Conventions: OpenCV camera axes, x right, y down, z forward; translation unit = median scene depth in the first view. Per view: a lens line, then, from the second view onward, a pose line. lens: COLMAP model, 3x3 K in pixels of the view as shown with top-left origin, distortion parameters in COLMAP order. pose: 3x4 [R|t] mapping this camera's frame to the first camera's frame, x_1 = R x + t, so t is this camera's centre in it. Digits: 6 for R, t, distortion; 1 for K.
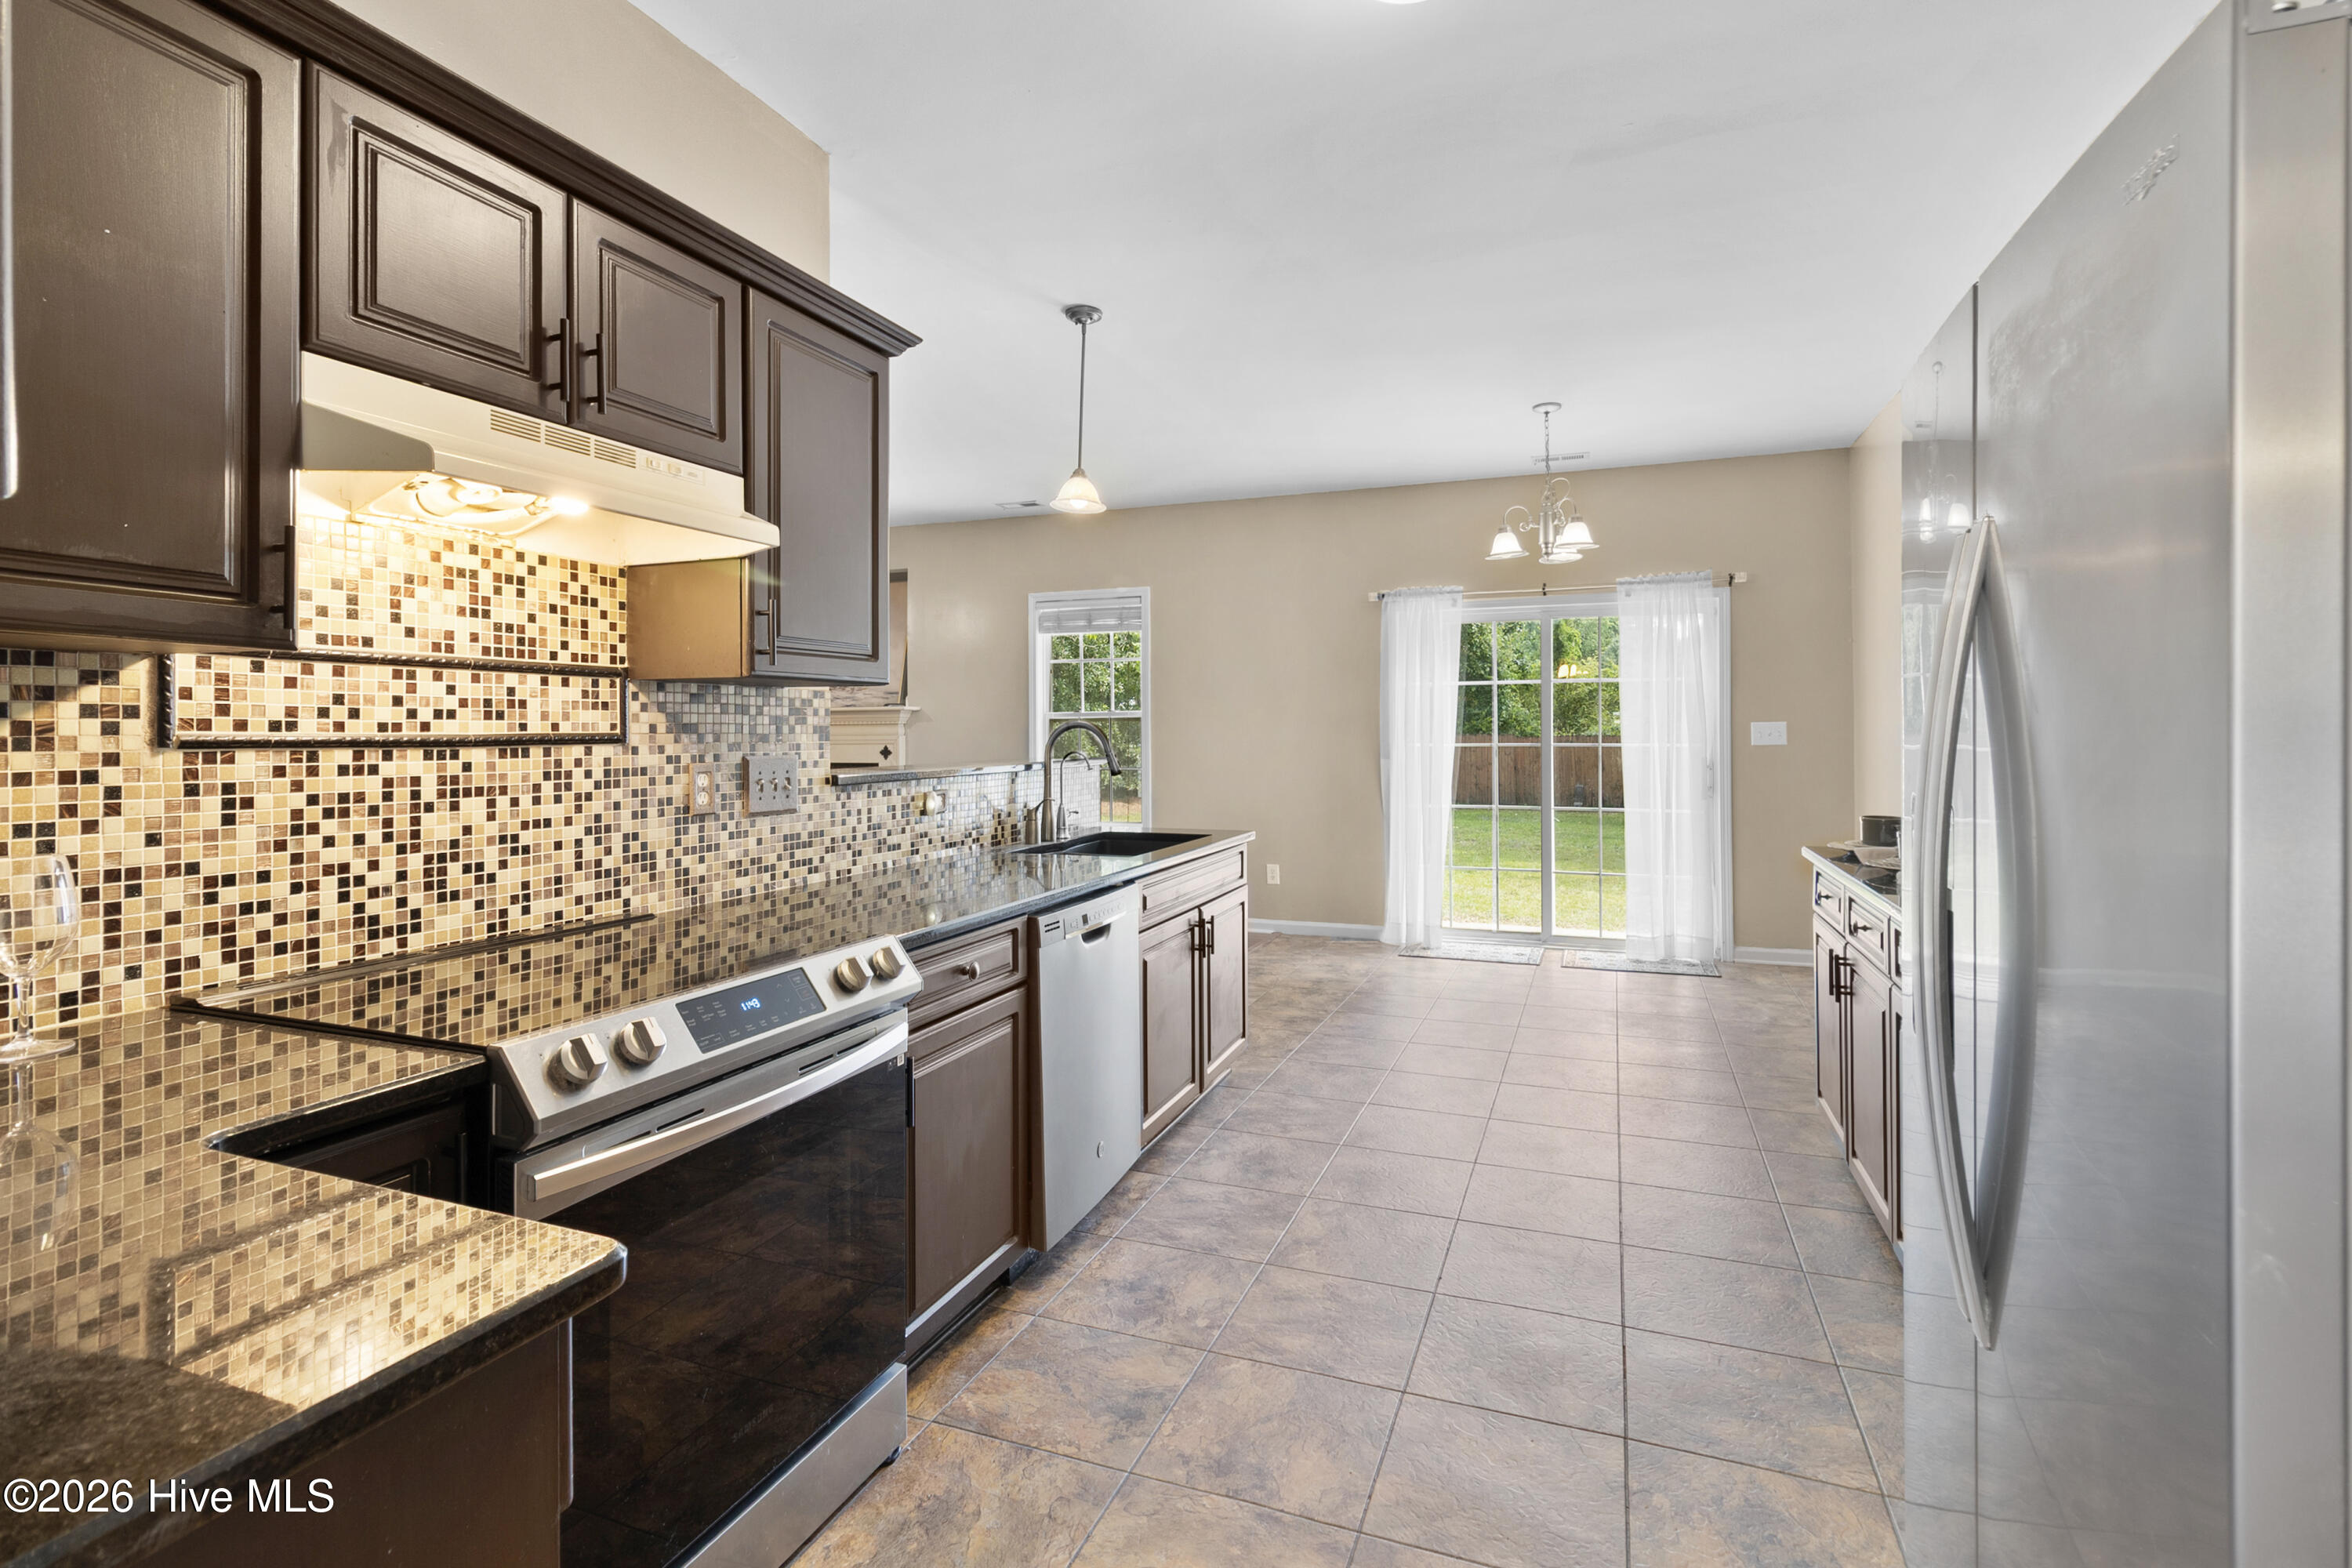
lens RADIAL K [[1098.3, 0, 1196.7], [0, 1098.3, 730.4], [0, 0, 1]] dist [0.000009, 0.000381]
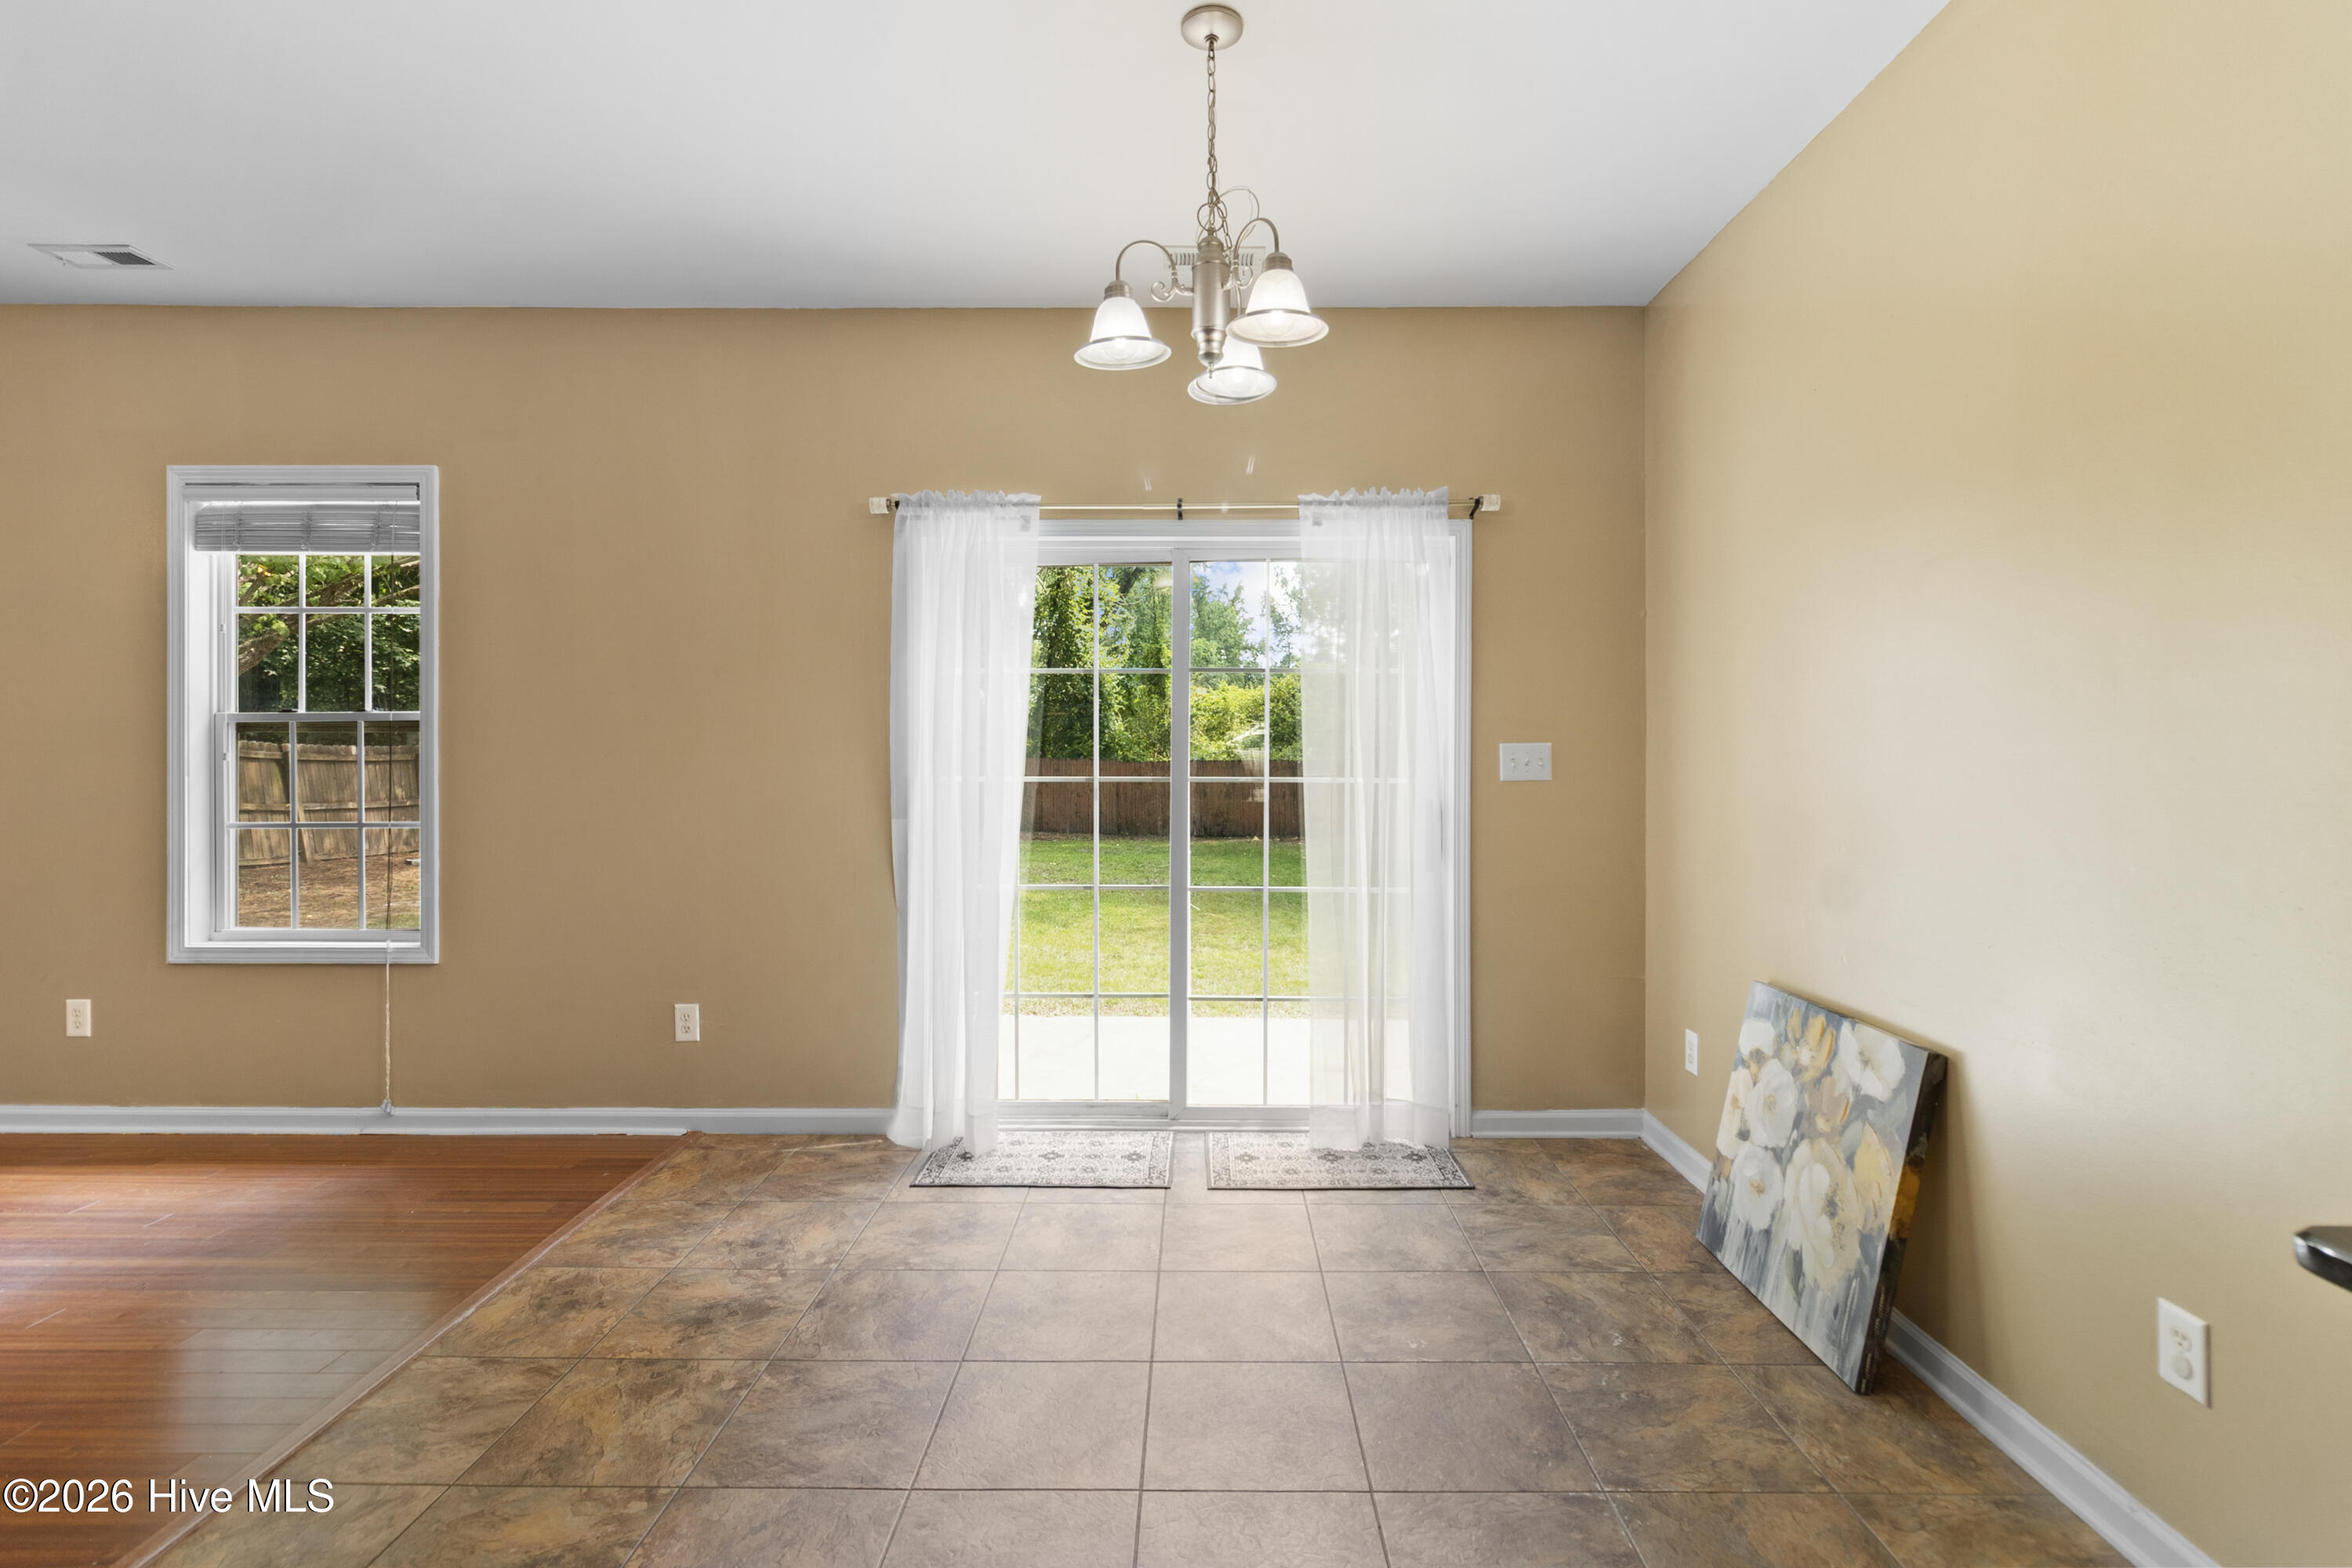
lens RADIAL K [[1098.3, 0, 1199.1], [0, 1098.3, 749.2], [0, 0, 1]] dist [0.000009, 0.000381]
pose [[0.936528, 0.009009, 0.350477, 0.330589], [-0.007280, 0.999954, -0.006250, 0.002342], [-0.350517, 0.003301, 0.936551, 1.206653]]
